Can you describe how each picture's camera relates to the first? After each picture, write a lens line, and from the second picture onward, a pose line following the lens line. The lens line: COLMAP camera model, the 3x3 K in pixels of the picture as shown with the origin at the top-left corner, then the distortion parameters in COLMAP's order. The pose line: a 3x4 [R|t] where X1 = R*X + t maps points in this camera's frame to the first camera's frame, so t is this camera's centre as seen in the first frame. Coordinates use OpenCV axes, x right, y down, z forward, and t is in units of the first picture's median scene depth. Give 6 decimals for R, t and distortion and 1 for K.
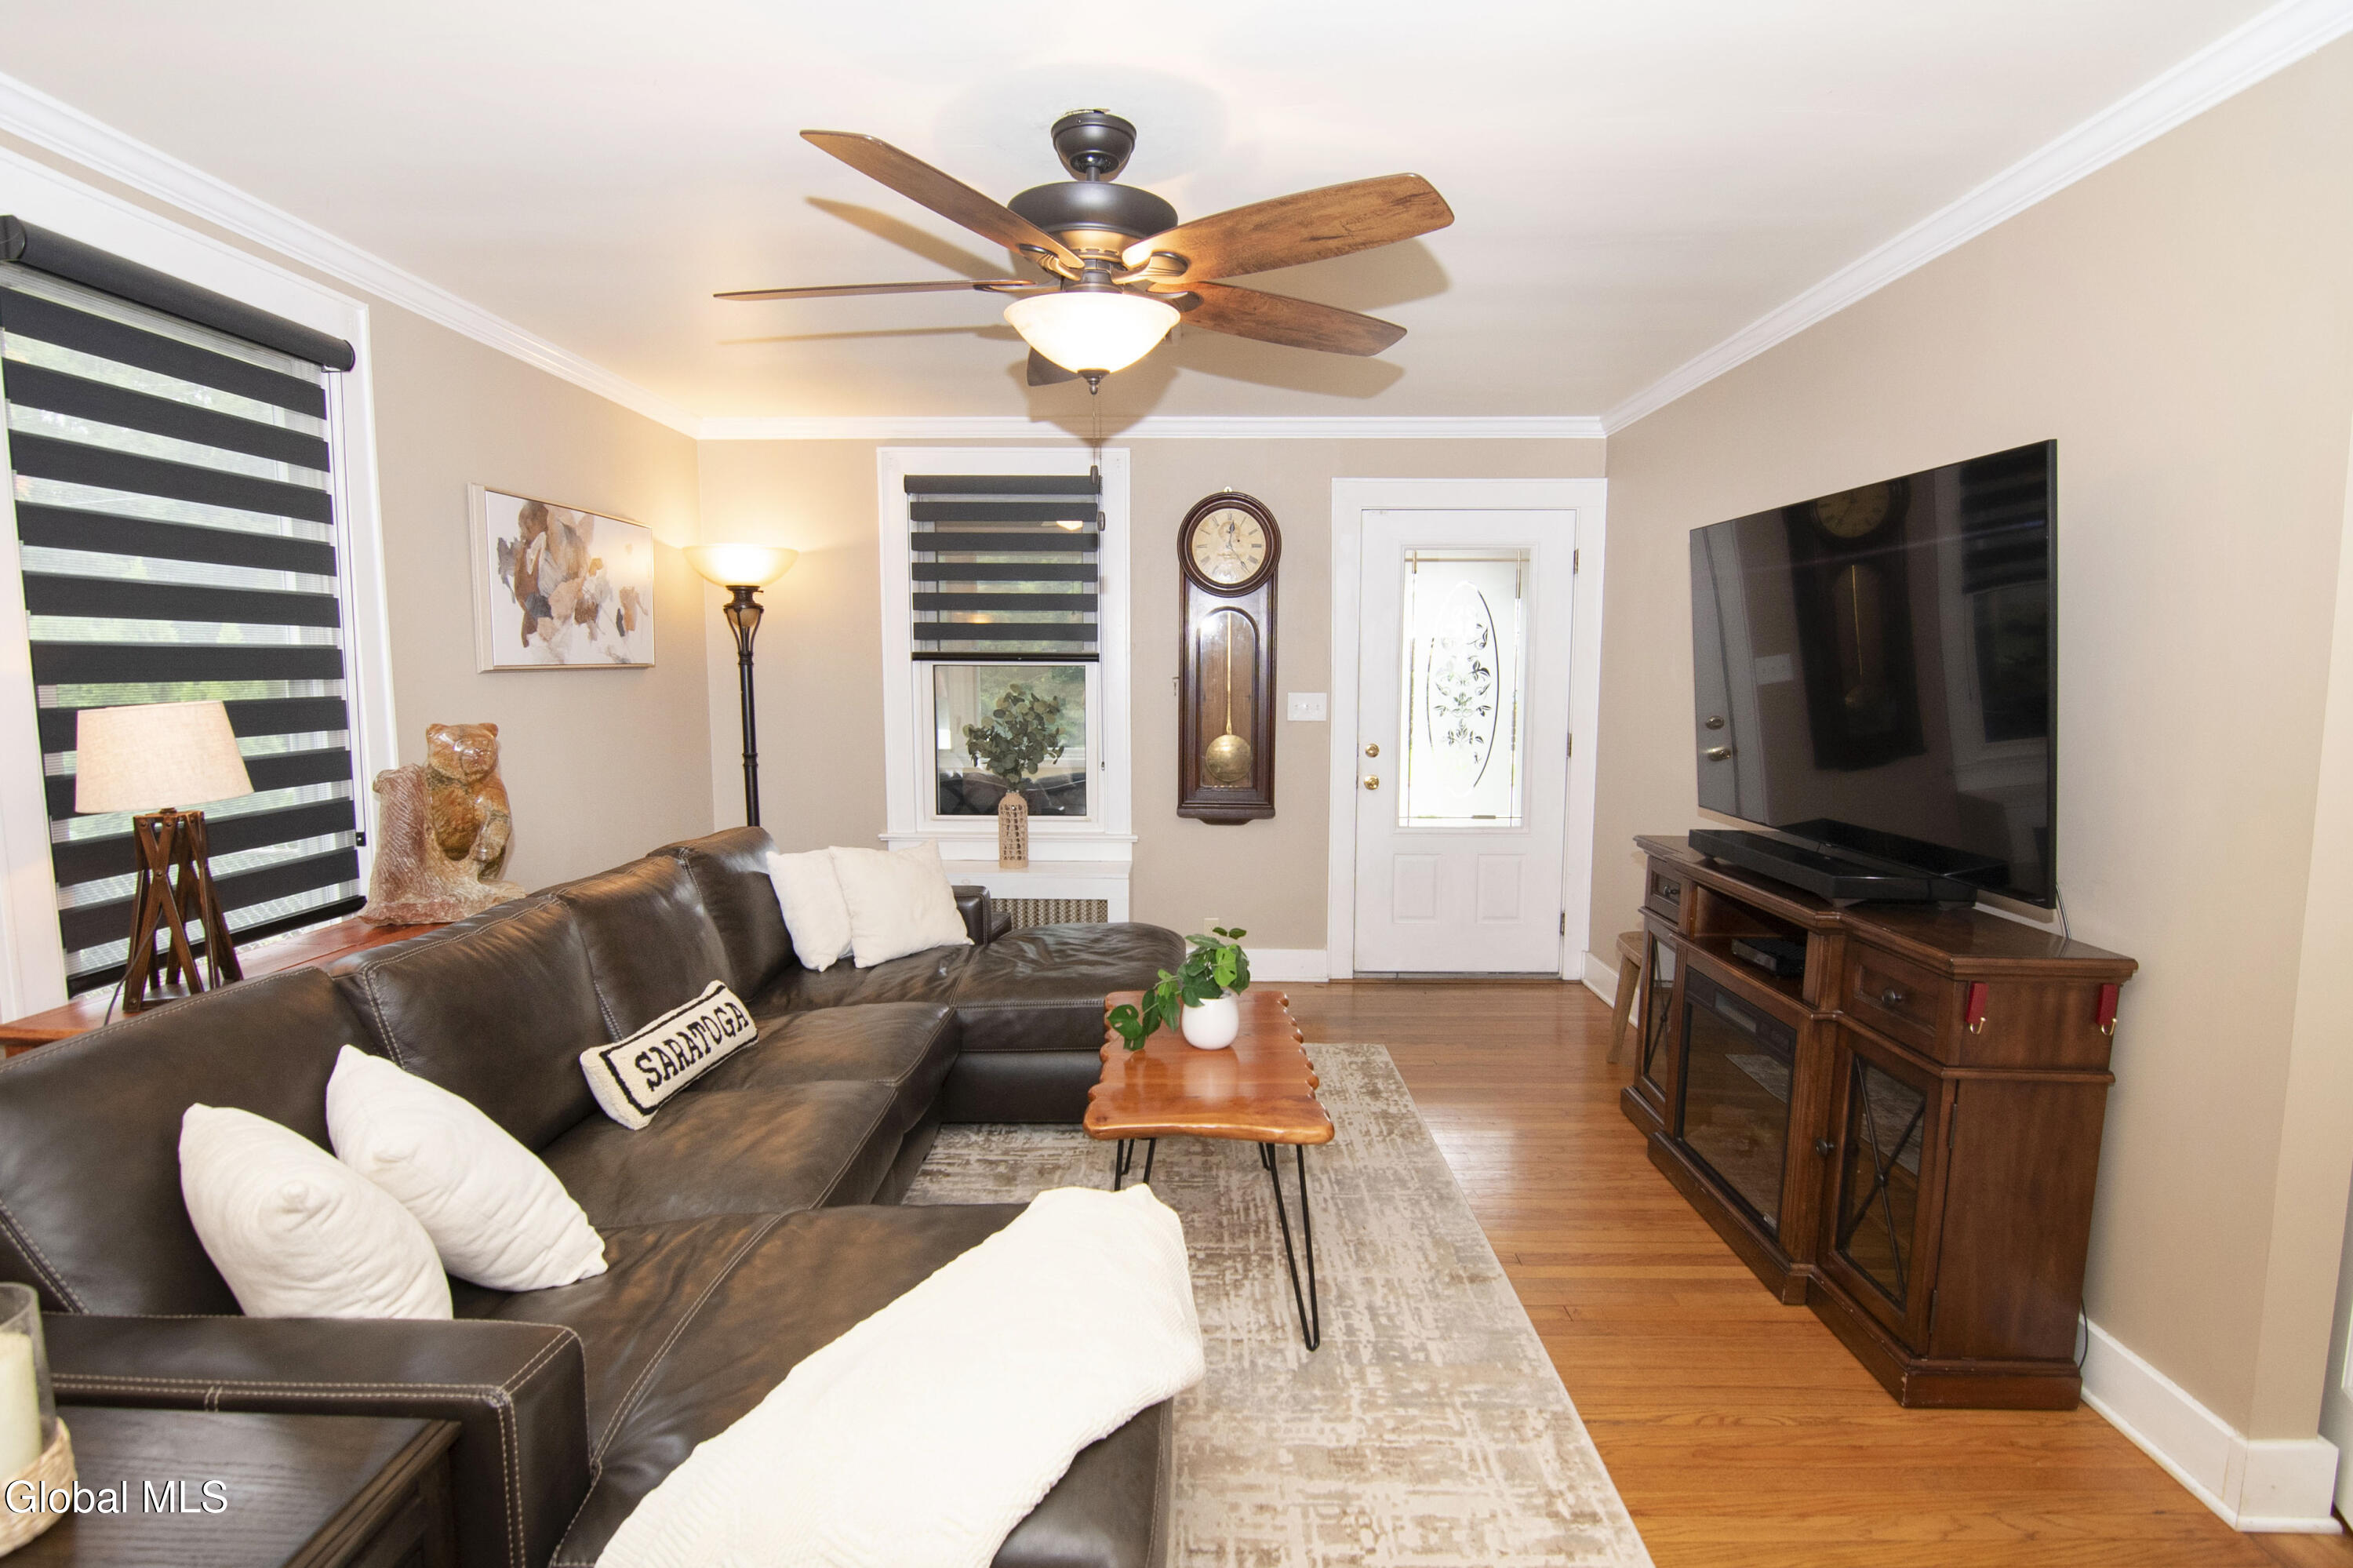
lens RADIAL K [[1145.0, 0, 1176.5], [0, 1145.0, 784.0], [0, 0, 1]] dist [-0.016692, -0.000880]
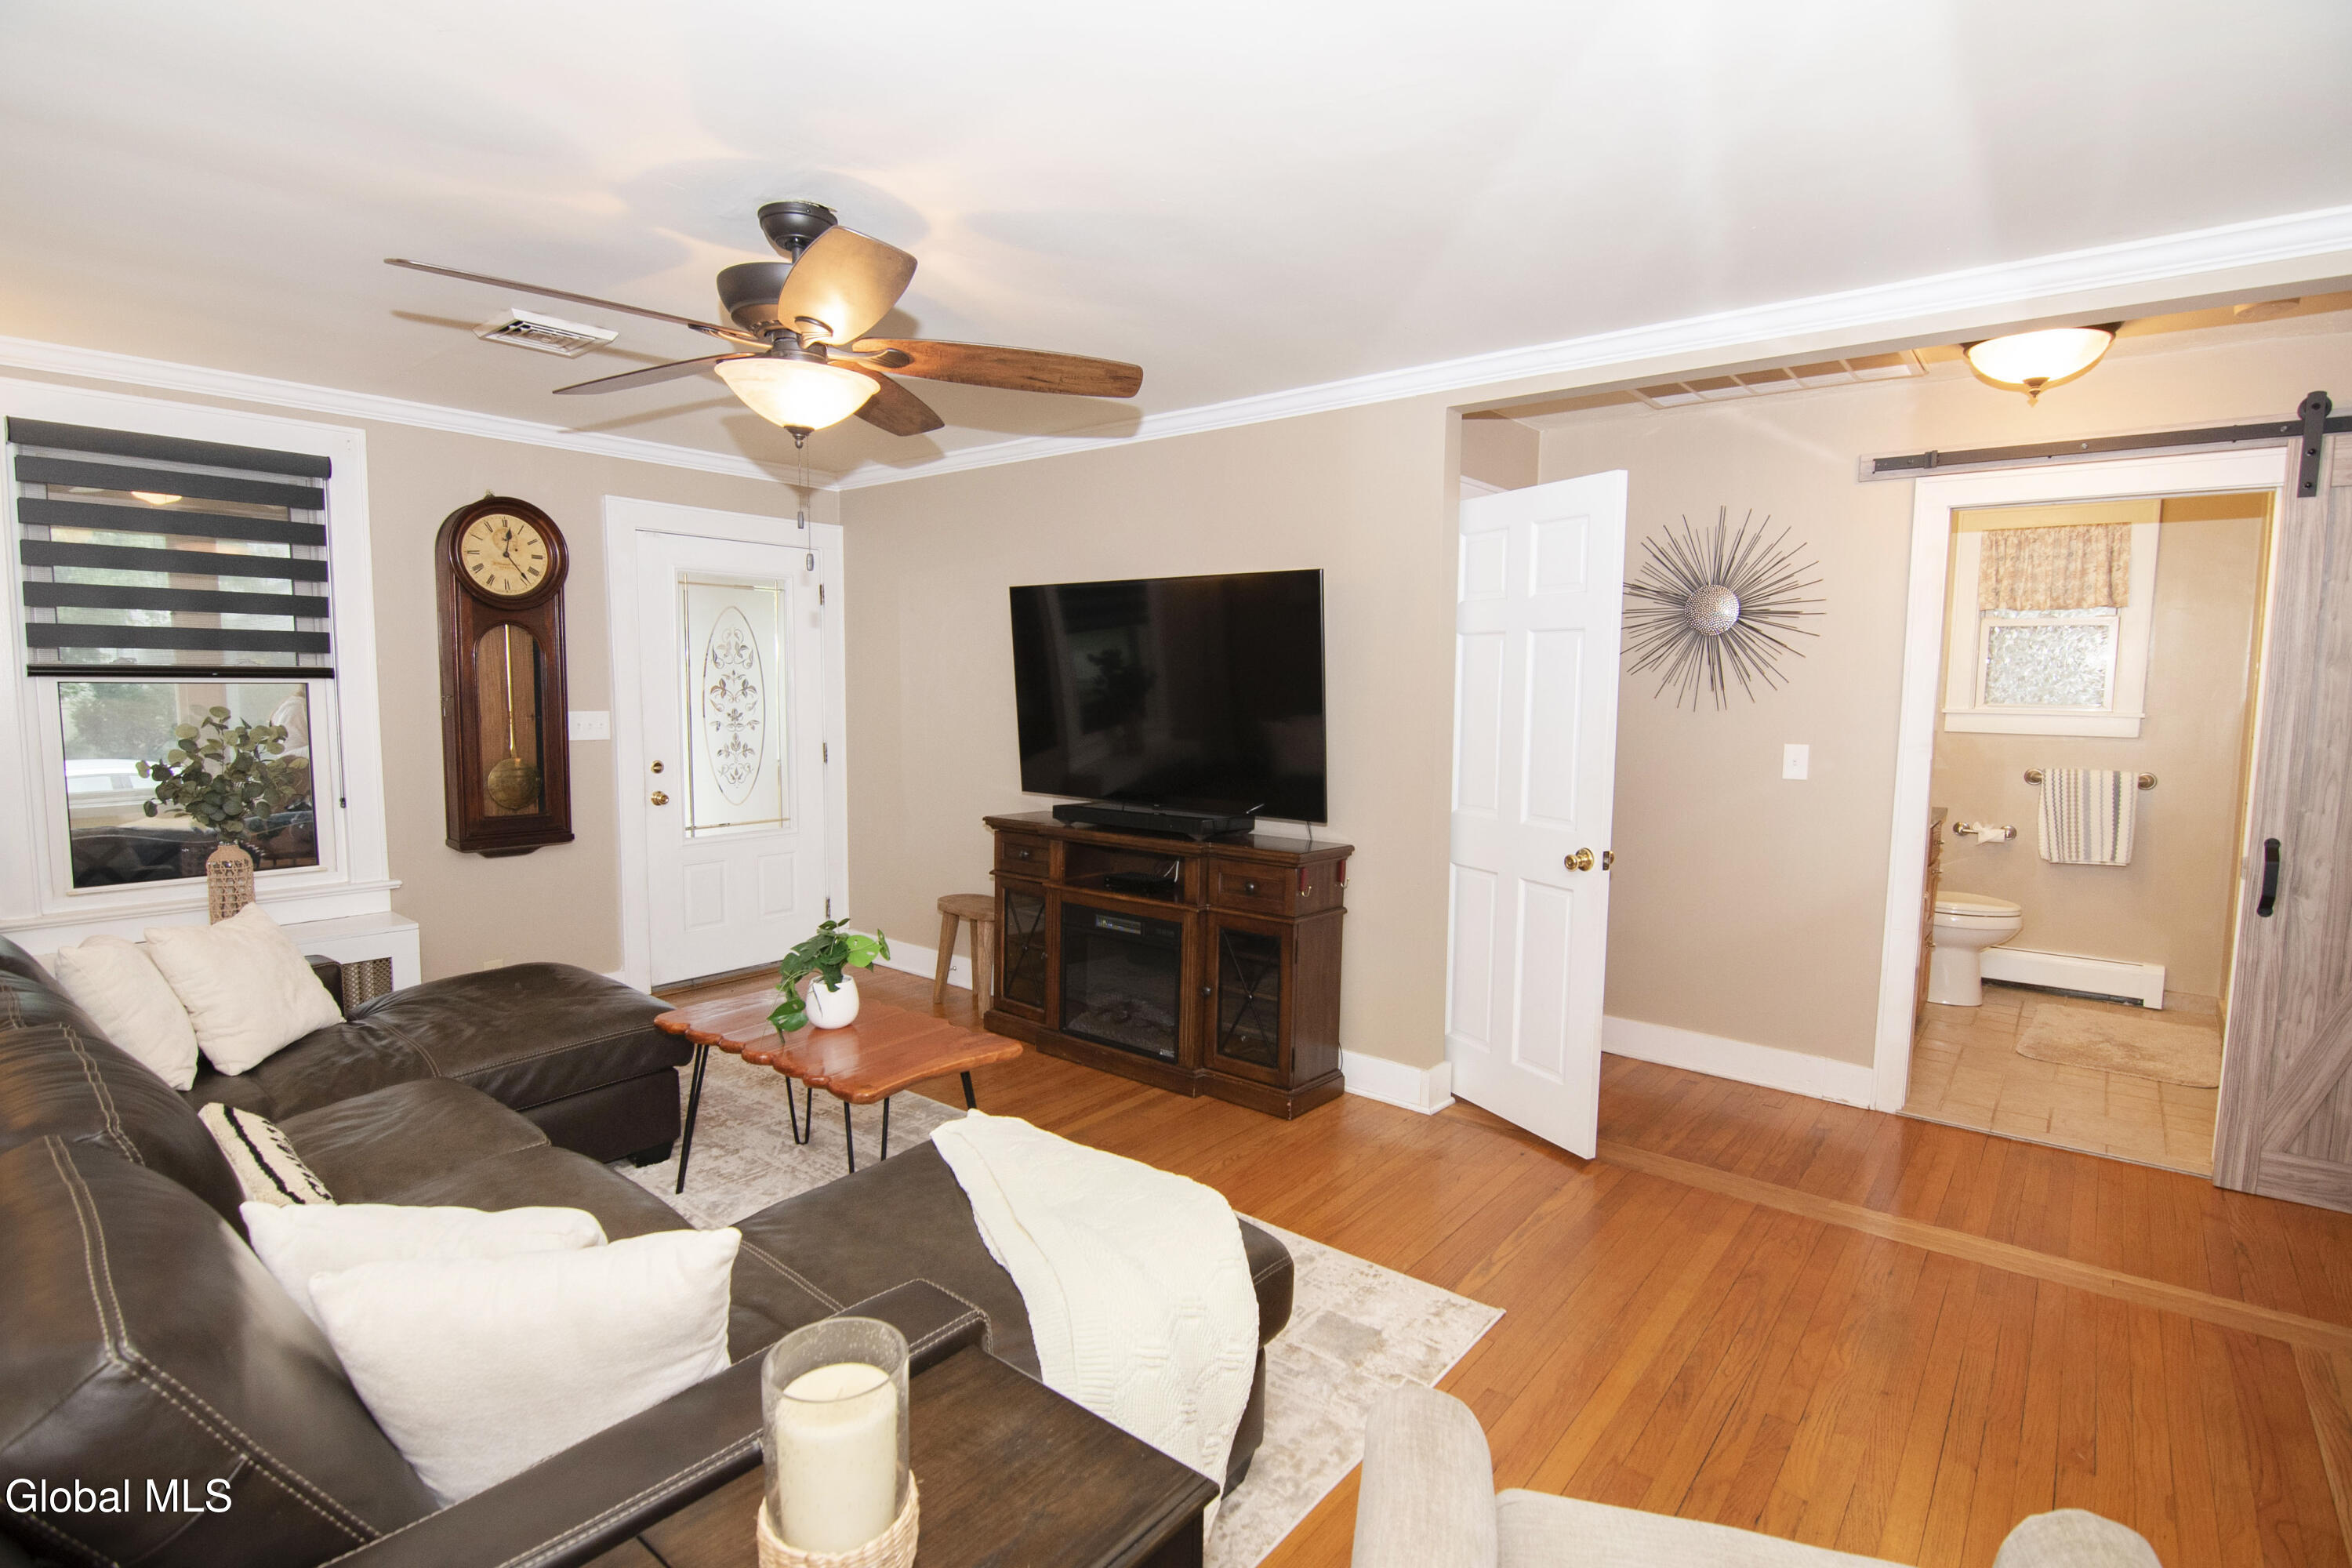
lens RADIAL K [[1124.8, 0, 1179.2], [0, 1124.8, 794.3], [0, 0, 1]] dist [-0.026252, -0.001020]
pose [[0.626523, -0.072808, 0.775995, -0.408655], [0.071896, 0.996781, 0.035476, -0.008977], [-0.776080, 0.033565, 0.629741, 0.019089]]
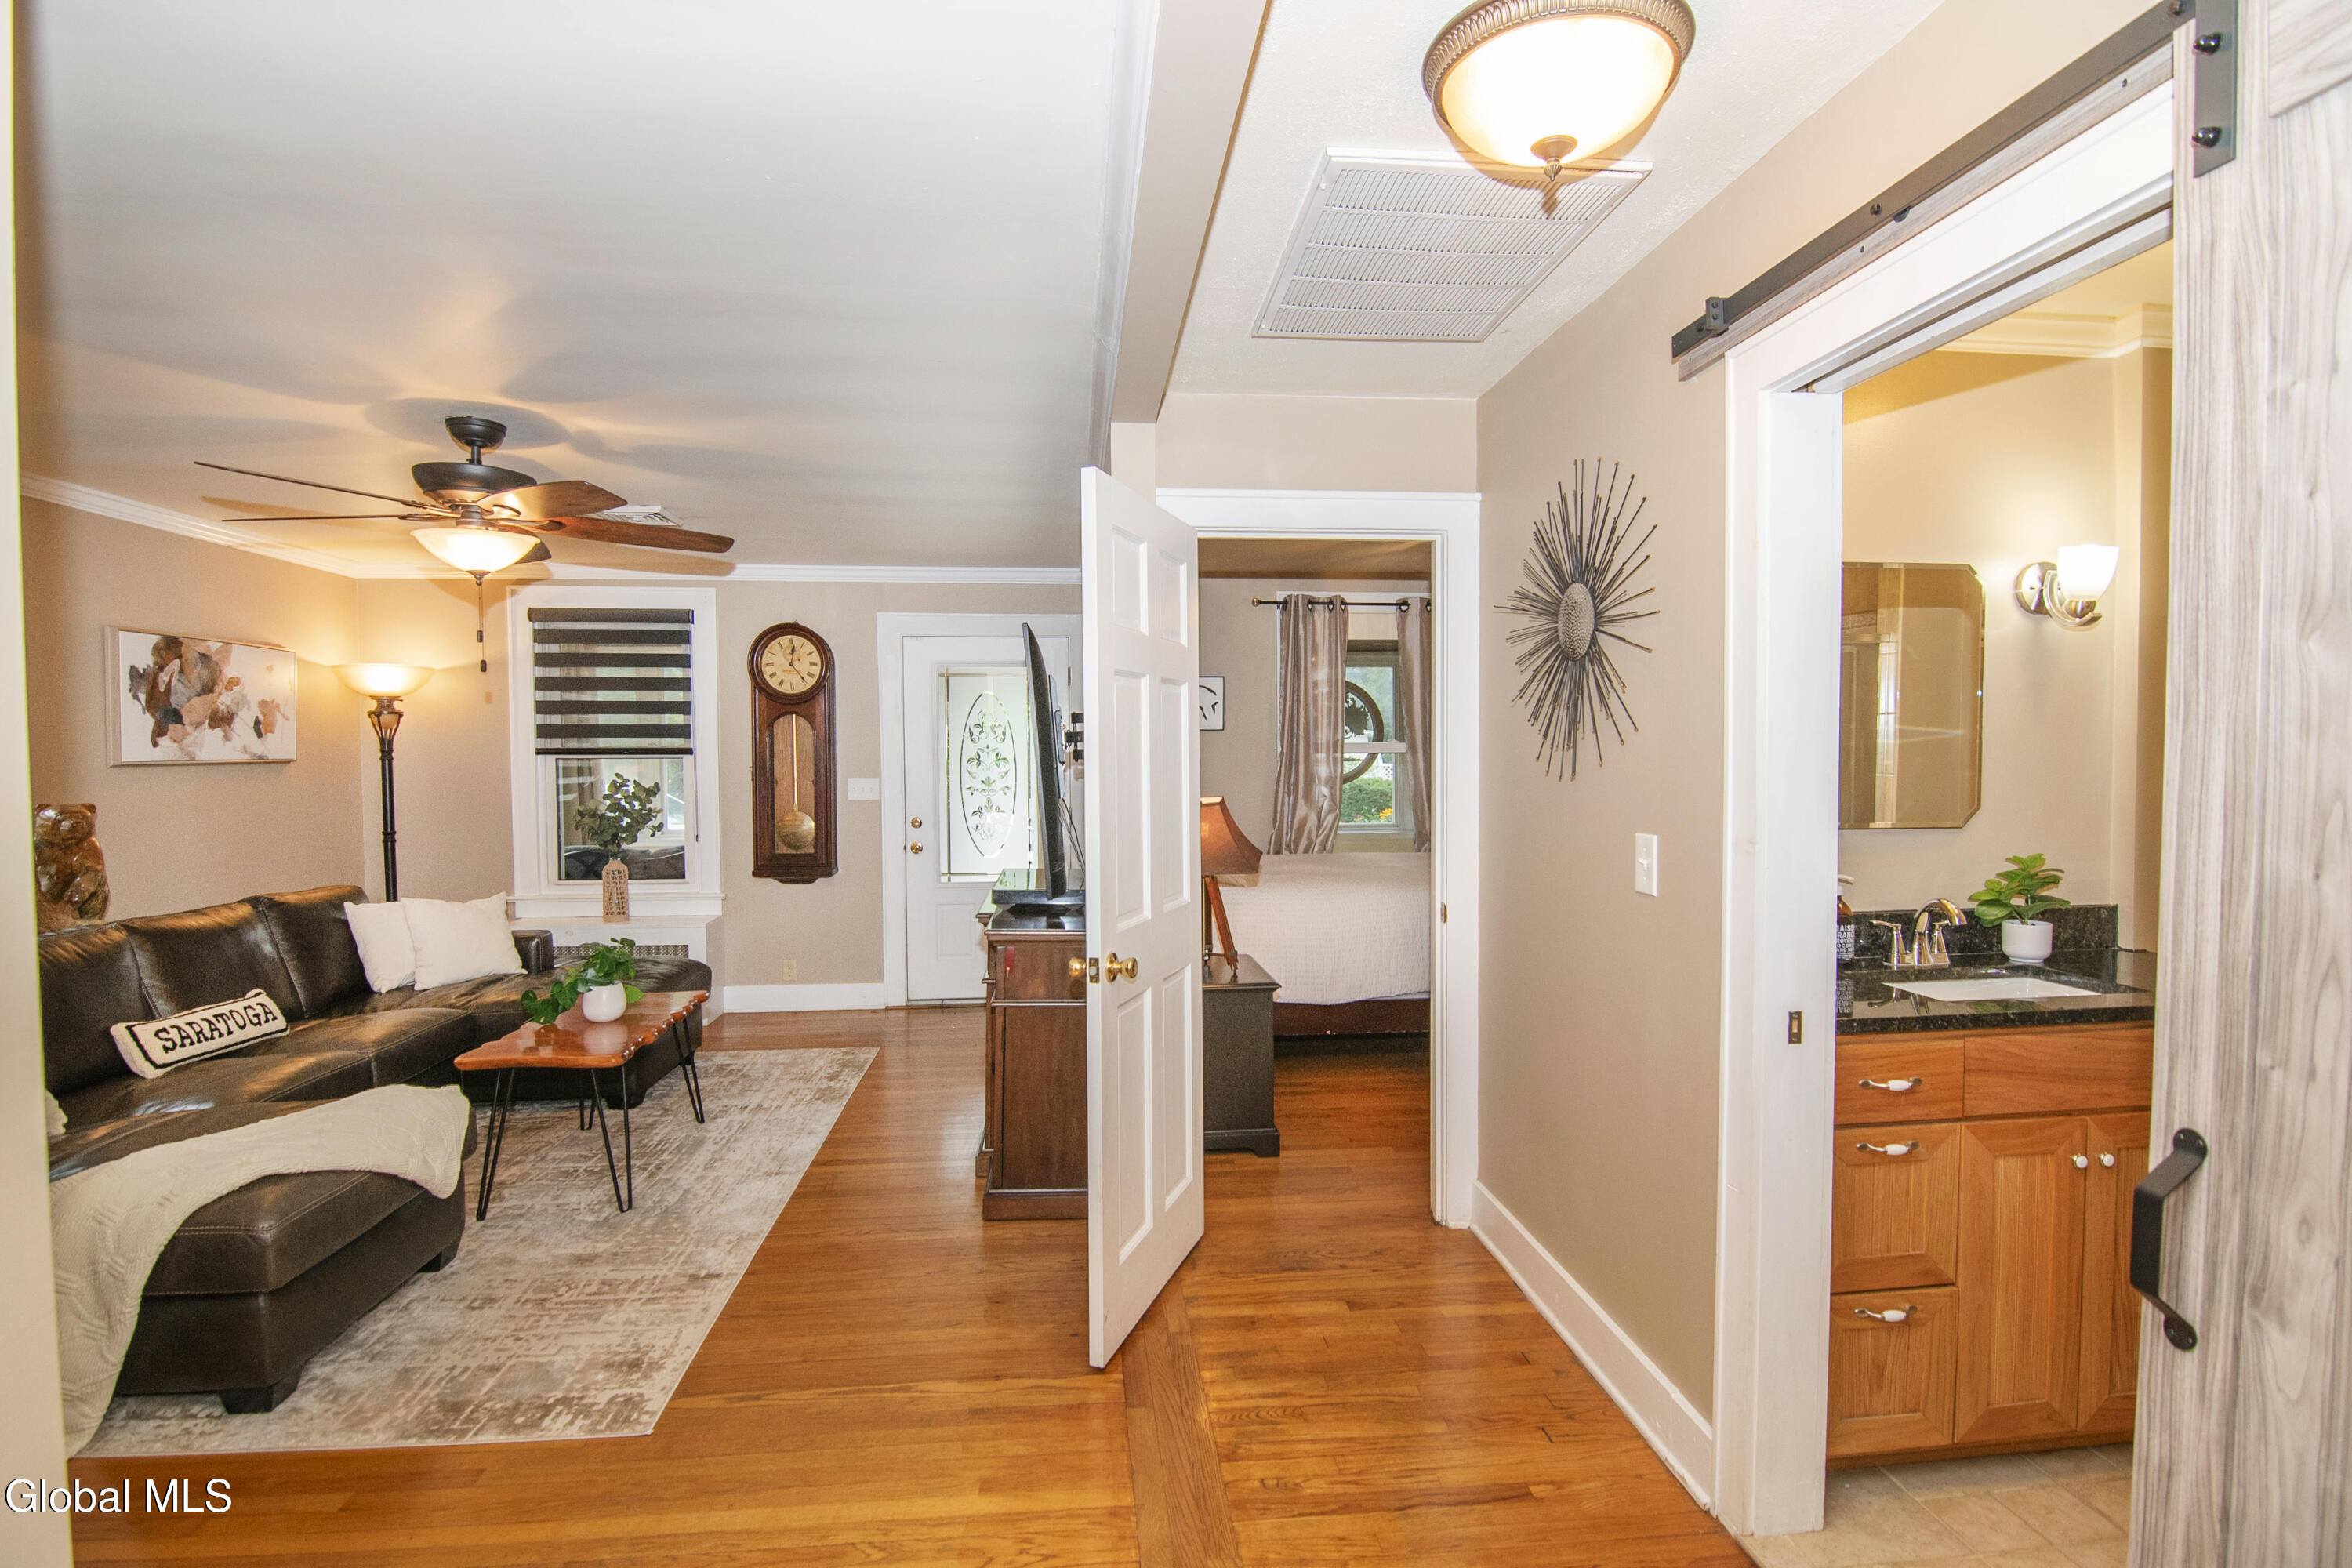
lens RADIAL K [[1109.3, 0, 1176.0], [0, 1109.3, 784.0], [0, 0, 1]] dist [-0.029673, -0.000407]
pose [[0.991721, -0.010129, 0.128013, 0.393638], [0.019923, 0.996950, -0.075459, 0.034626], [-0.126858, 0.077385, 0.988898, -0.335285]]
